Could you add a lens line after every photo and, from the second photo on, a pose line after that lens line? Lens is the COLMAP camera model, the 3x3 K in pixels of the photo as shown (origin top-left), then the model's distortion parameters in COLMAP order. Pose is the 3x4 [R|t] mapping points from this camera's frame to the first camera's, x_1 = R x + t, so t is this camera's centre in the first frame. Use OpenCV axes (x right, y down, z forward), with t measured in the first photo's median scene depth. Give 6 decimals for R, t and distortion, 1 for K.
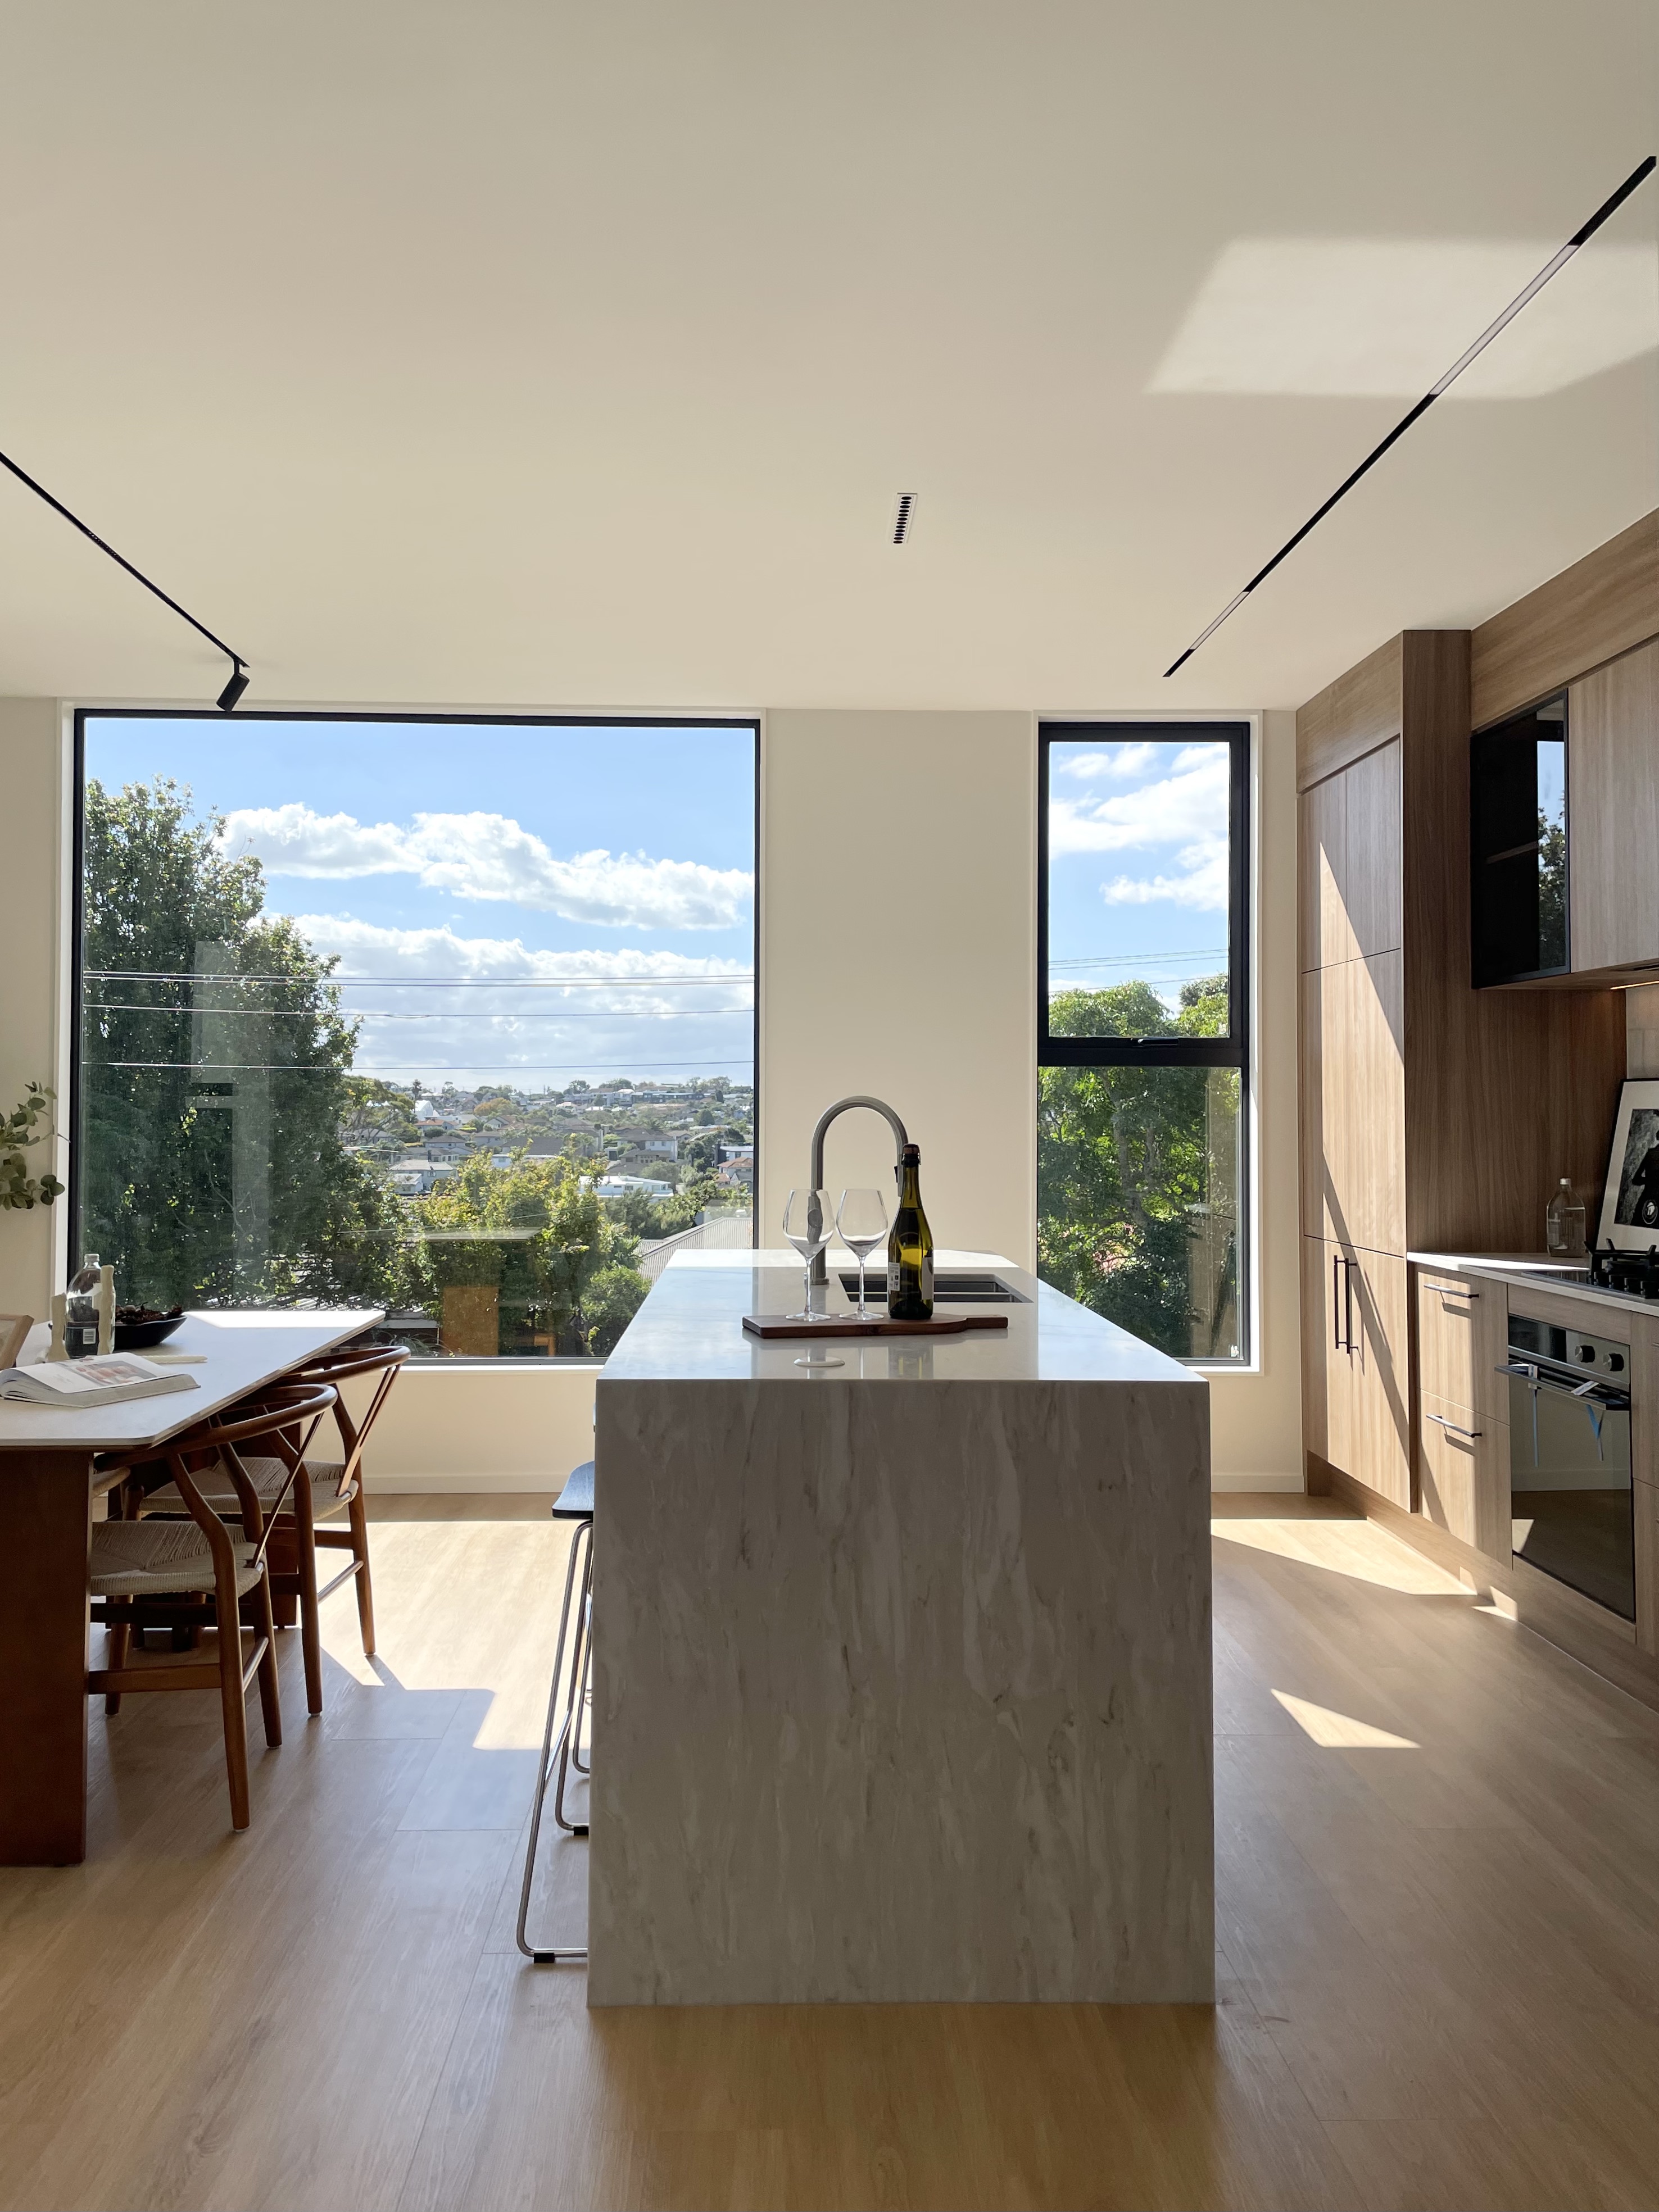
lens RADIAL K [[1718.6, 0, 794.3], [0, 1718.6, 1063.3], [0, 0, 1]] dist [0.097571, -0.122343]
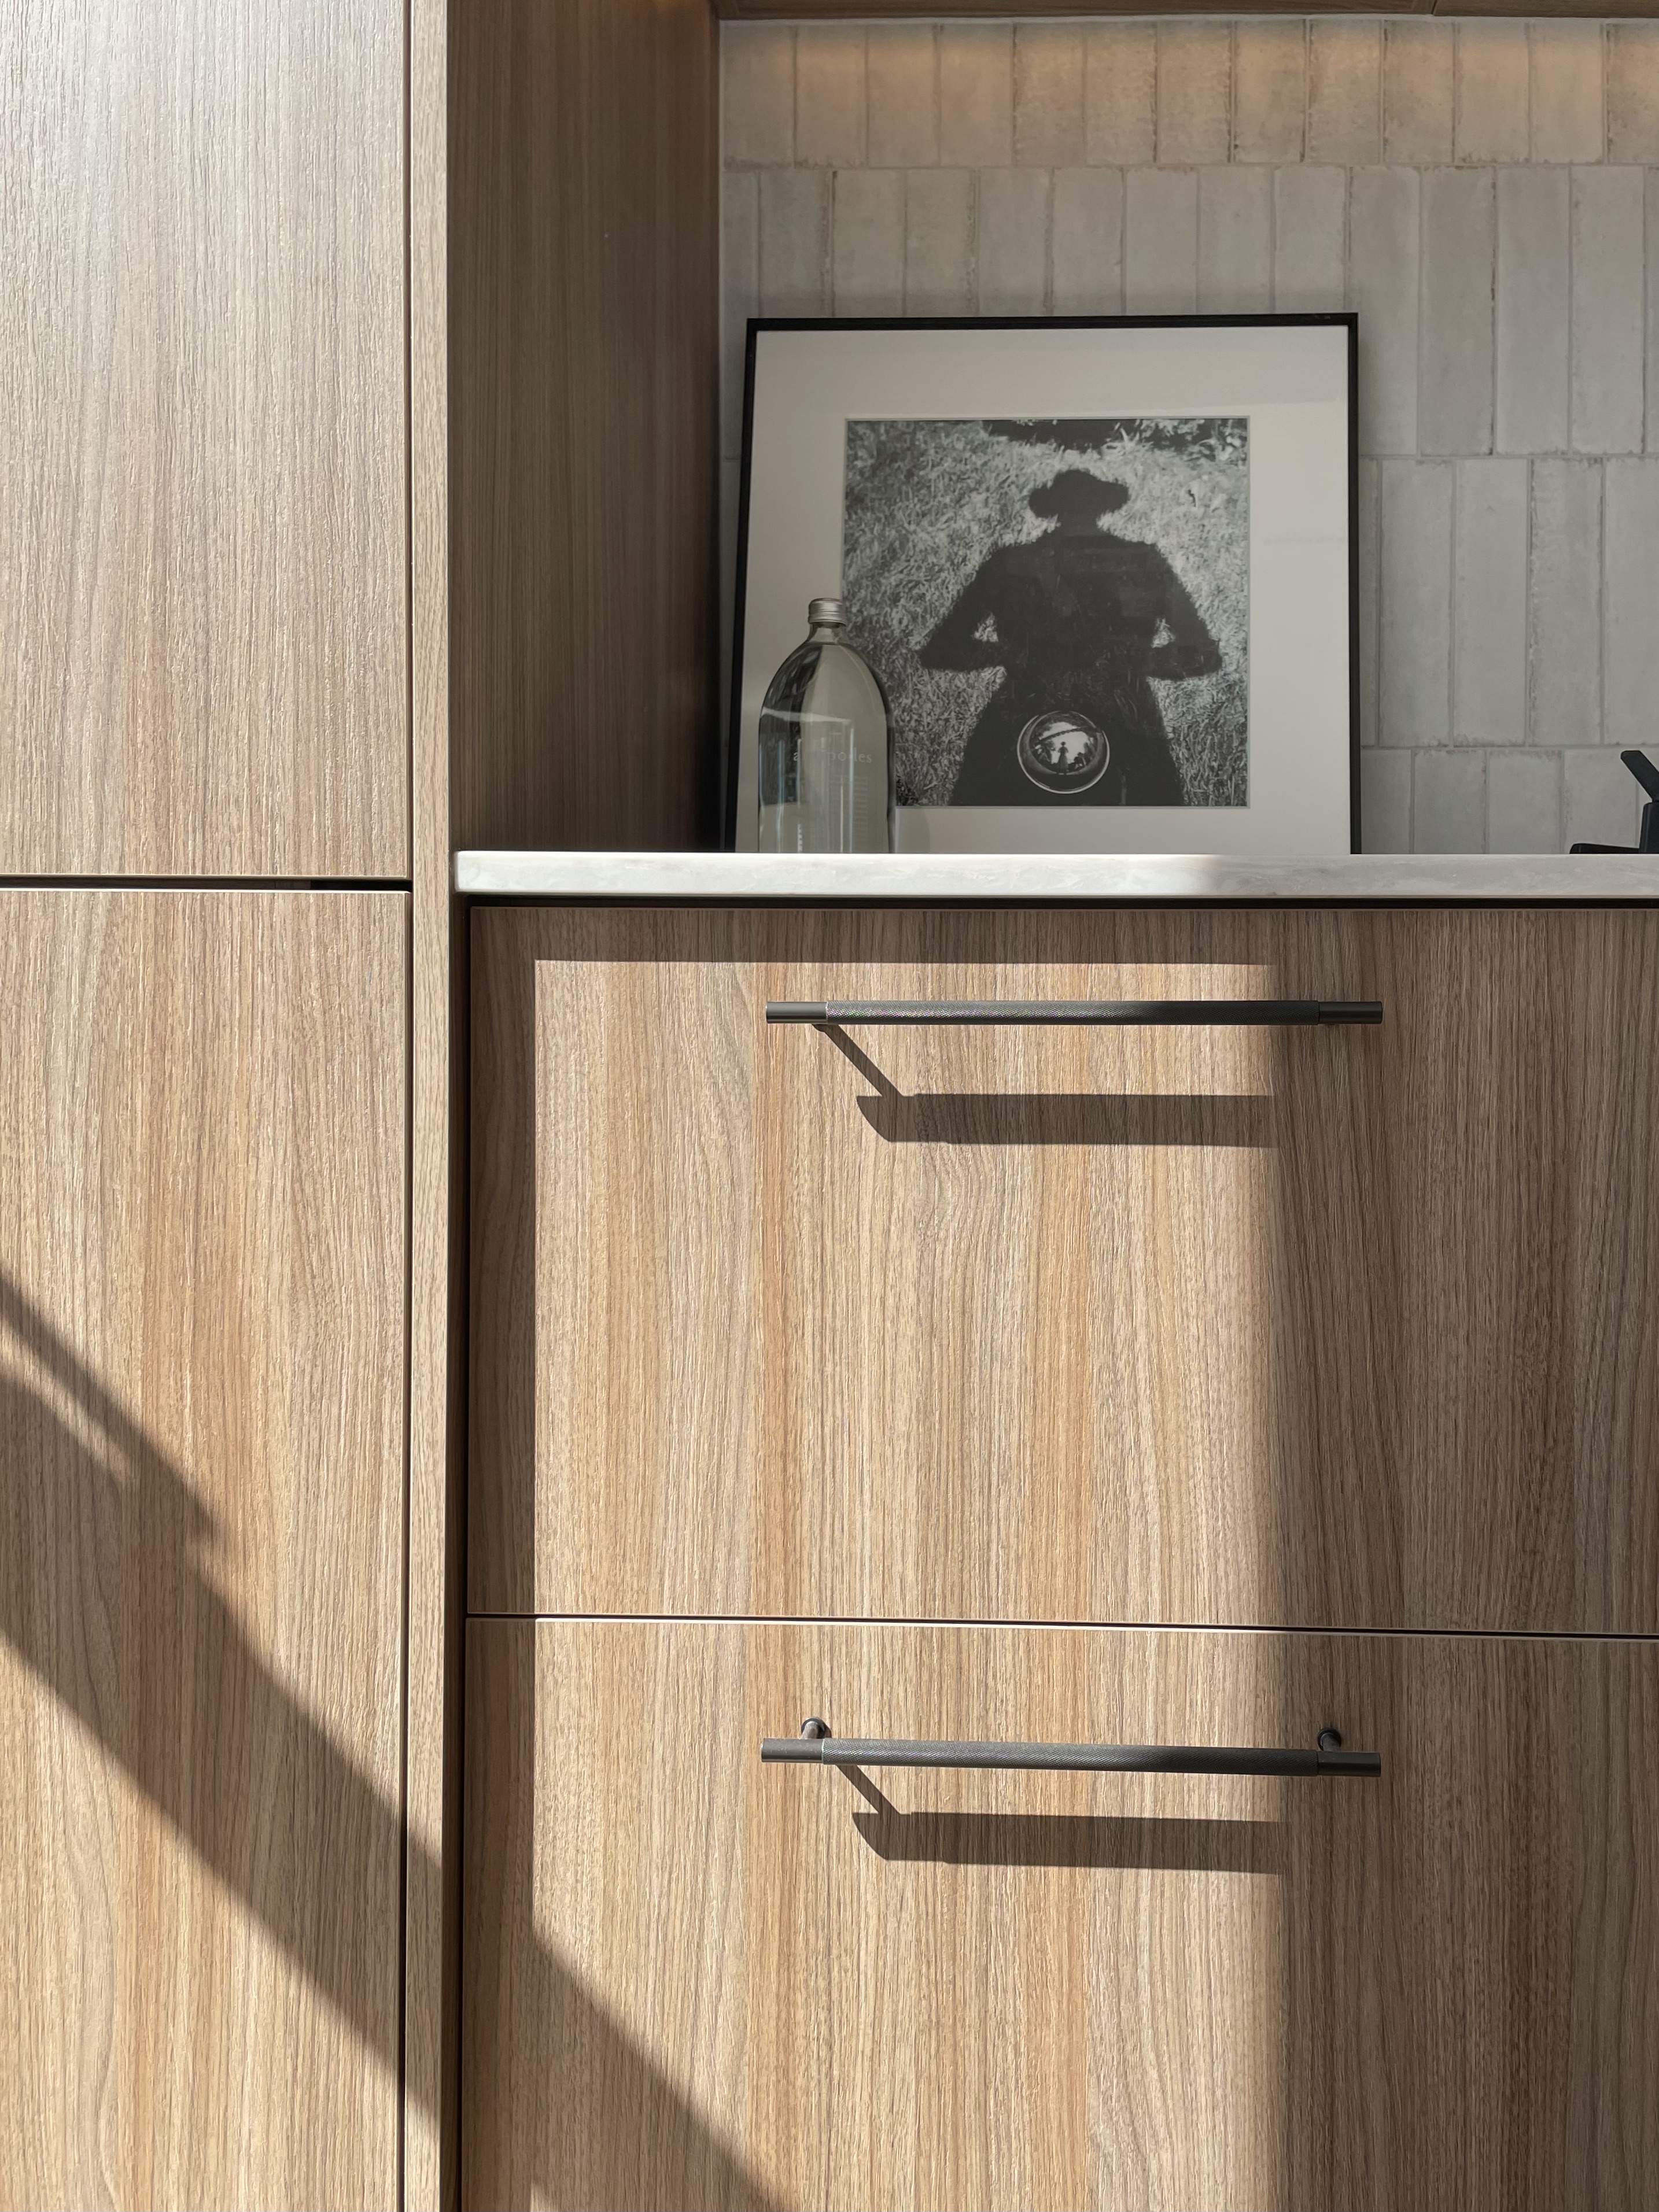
lens RADIAL K [[1767.9, 0, 1016.6], [0, 1767.9, 1056.6], [0, 0, 1]] dist [0.100018, -0.130168]
pose [[0.059910, -0.010769, 0.998146, 0.180410], [-0.035111, 0.999300, 0.012889, 0.125488], [-0.997586, -0.035818, 0.059490, 0.935641]]
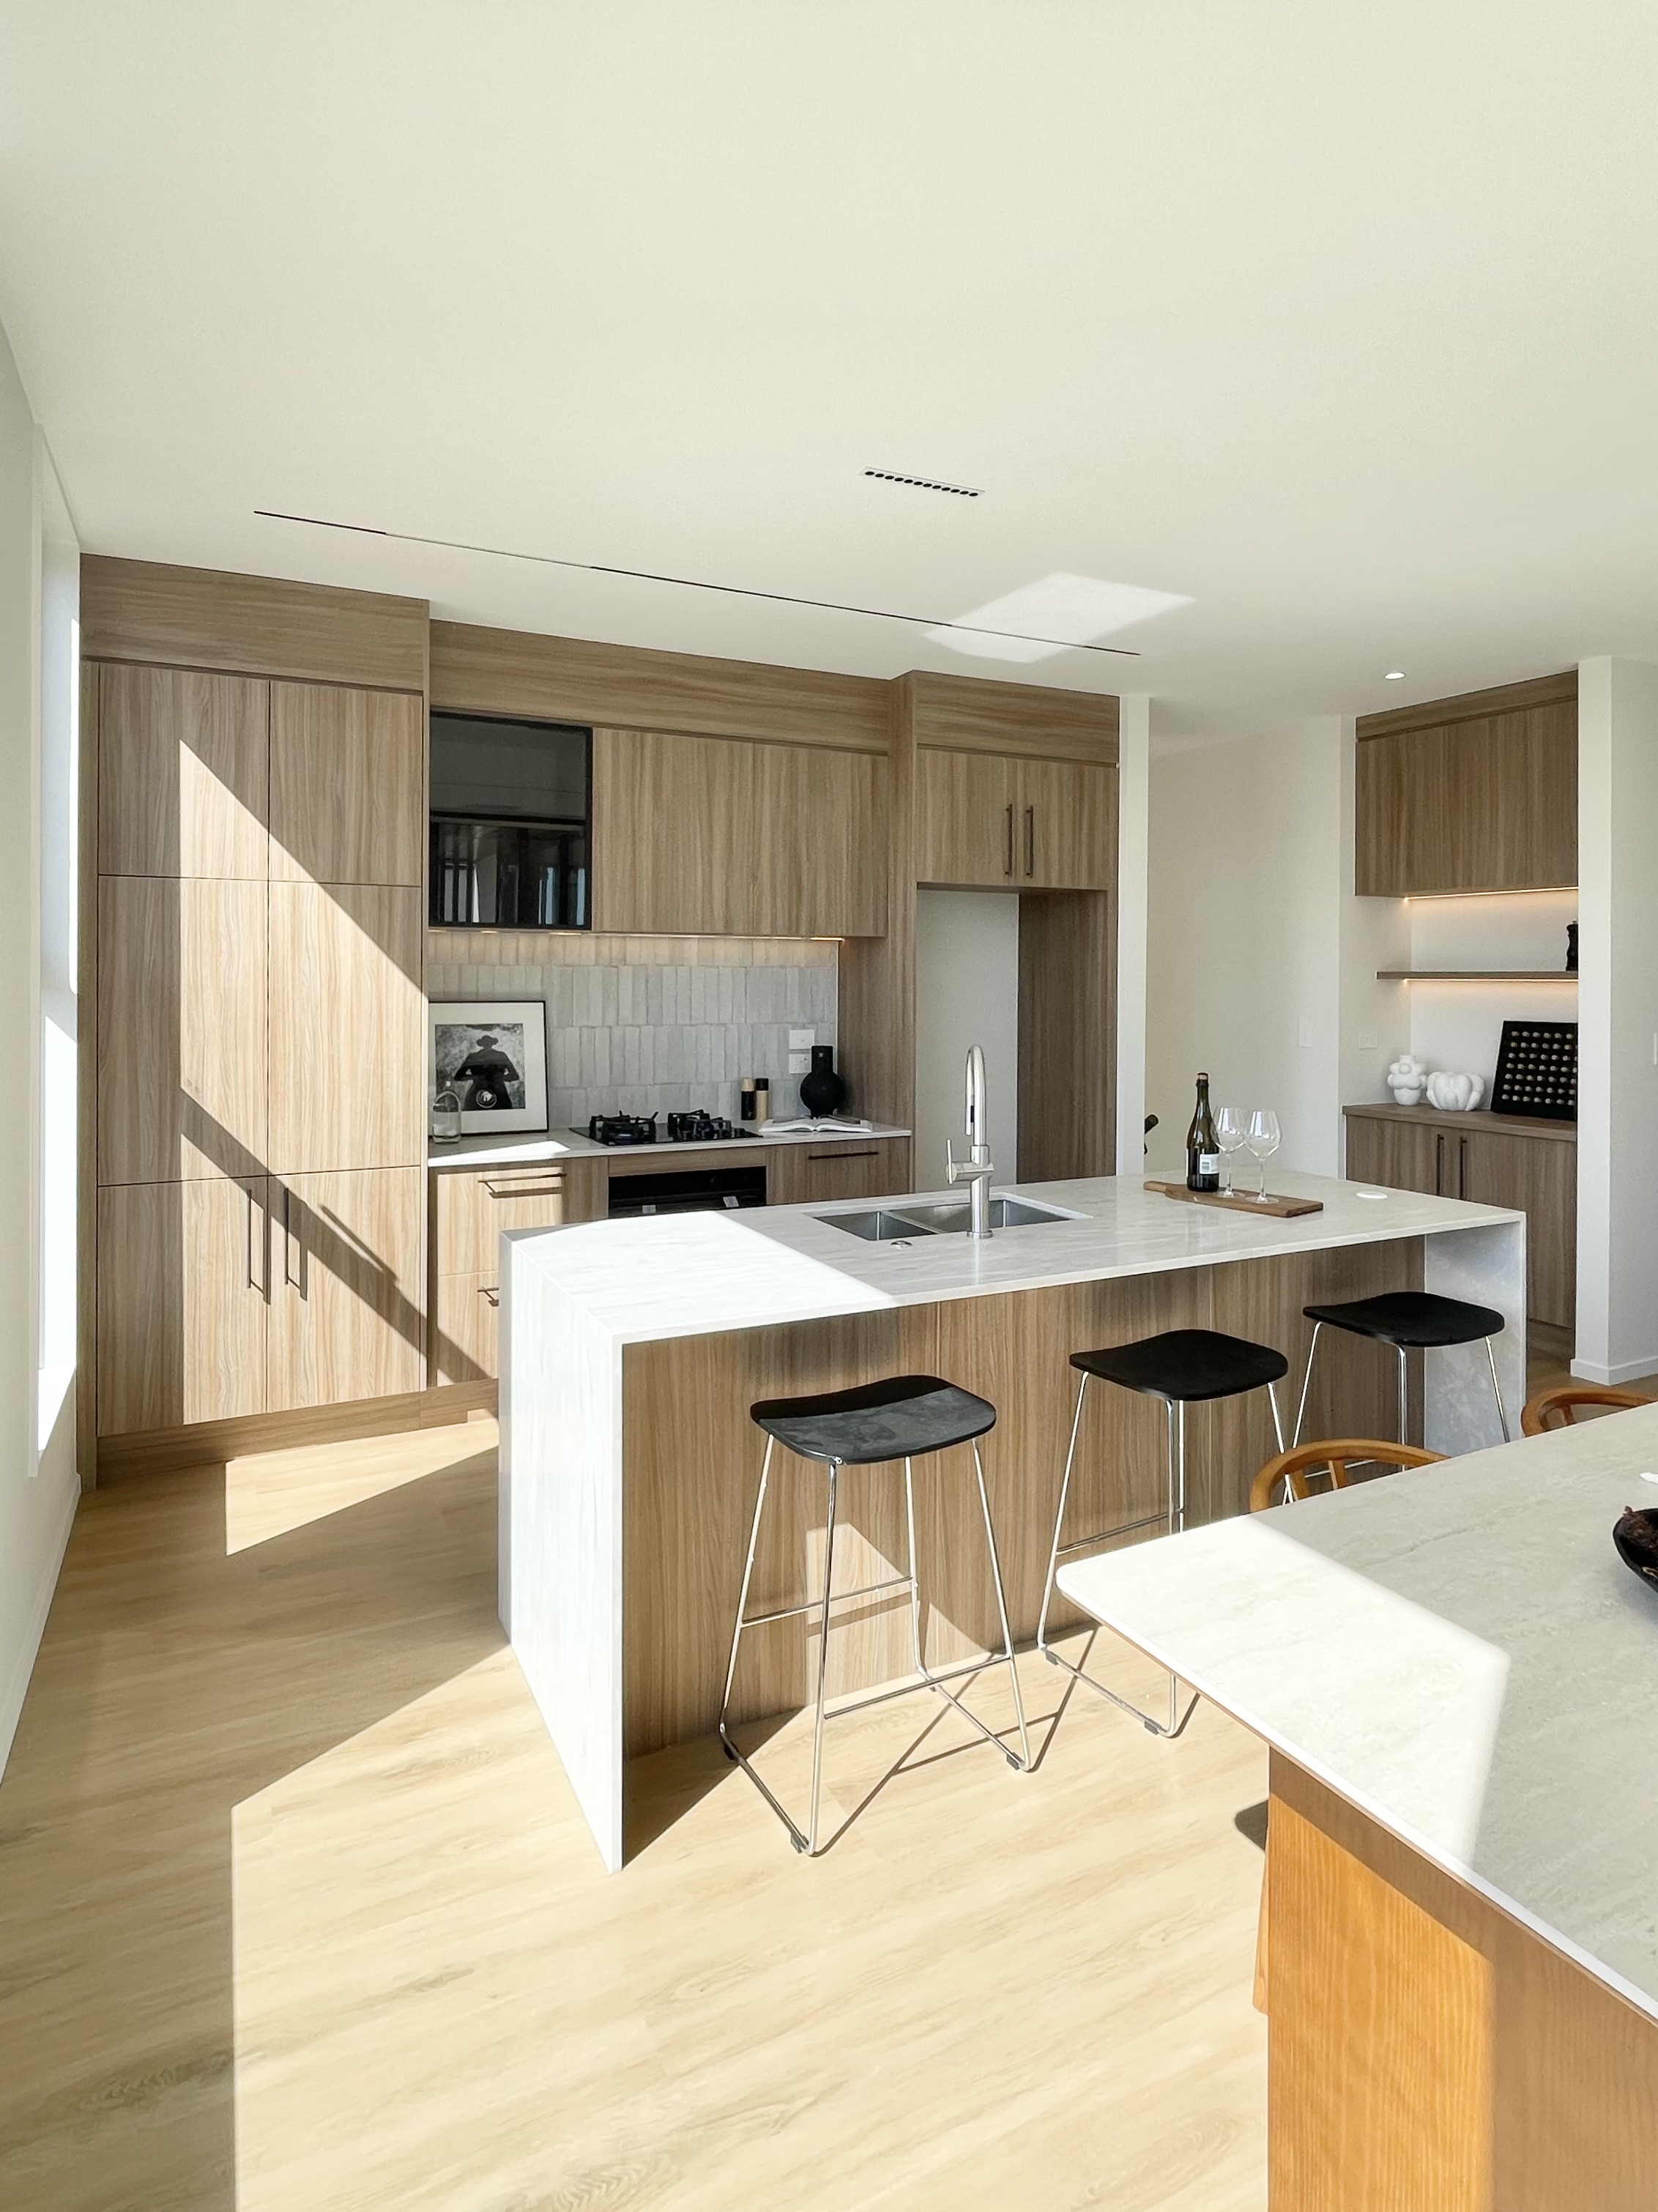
lens RADIAL K [[1221.0, 0, 825.4], [0, 1221.0, 978.2], [0, 0, 1]] dist [-0.004186, -0.000607]
pose [[-0.433283, -0.008671, 0.901216, -0.469227], [-0.033857, 0.999404, -0.006662, -0.012016], [-0.900622, -0.033399, -0.433319, 1.116887]]
